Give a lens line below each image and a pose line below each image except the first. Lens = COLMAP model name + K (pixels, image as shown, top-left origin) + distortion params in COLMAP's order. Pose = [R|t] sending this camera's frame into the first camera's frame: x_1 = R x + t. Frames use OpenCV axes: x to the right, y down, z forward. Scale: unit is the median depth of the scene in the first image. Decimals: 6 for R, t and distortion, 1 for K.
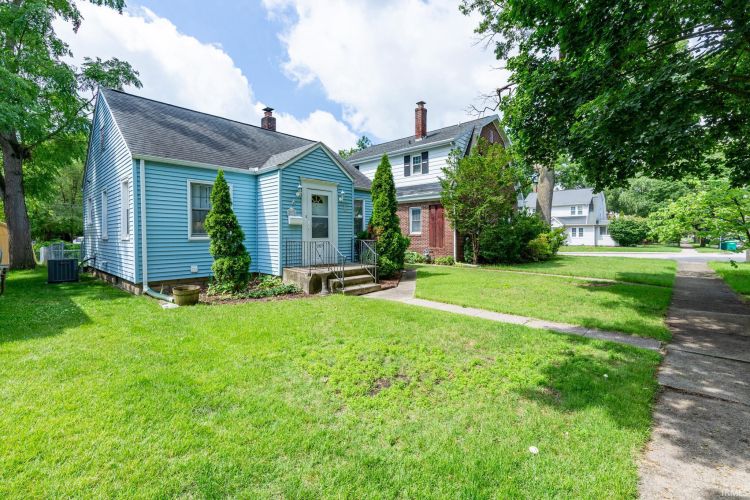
lens RADIAL K [[340.6, 0, 371.0], [0, 340.6, 245.8], [0, 0, 1]] dist [-0.002267, -0.000945]
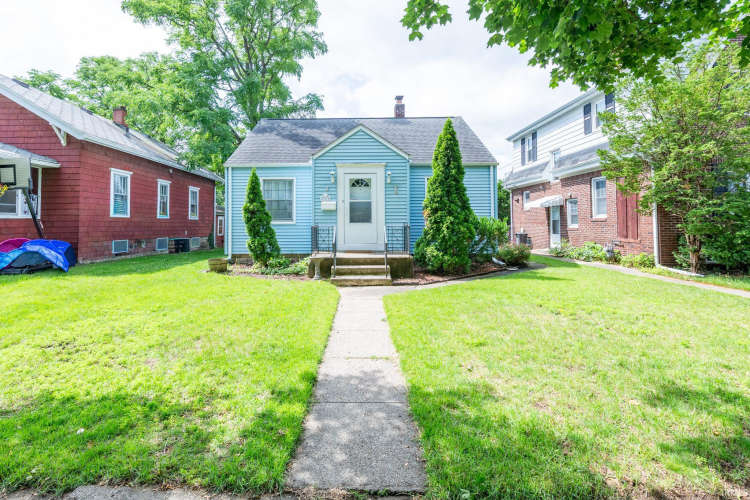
lens RADIAL K [[321.7, 0, 354.5], [0, 321.7, 232.0], [0, 0, 1]] dist [0.001337, -0.000082]
pose [[0.658470, 0.025177, -0.752186, 0.491540], [-0.020053, 0.999672, 0.015906, -0.010294], [0.752340, 0.004610, 0.658759, 0.362107]]
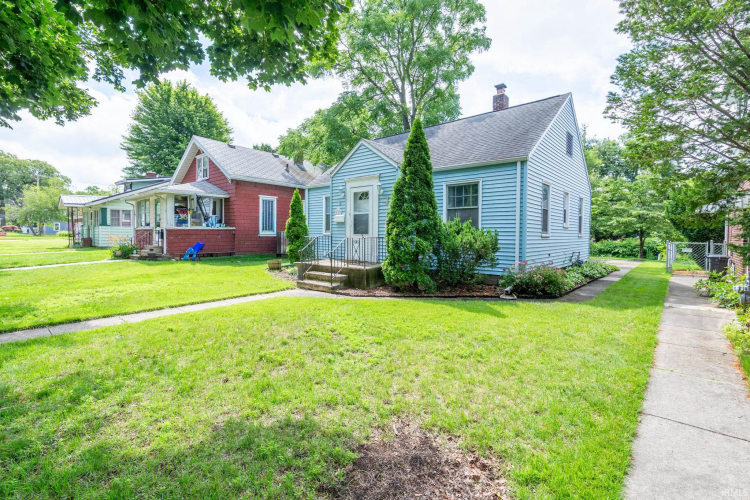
lens RADIAL K [[340.6, 0, 374.3], [0, 340.6, 248.8], [0, 0, 1]] dist [-0.002267, -0.000945]
pose [[-0.004795, 0.049428, -0.998766, 0.798339], [-0.039027, 0.998007, 0.049578, -0.029398], [0.999227, 0.039217, -0.002856, 0.976286]]
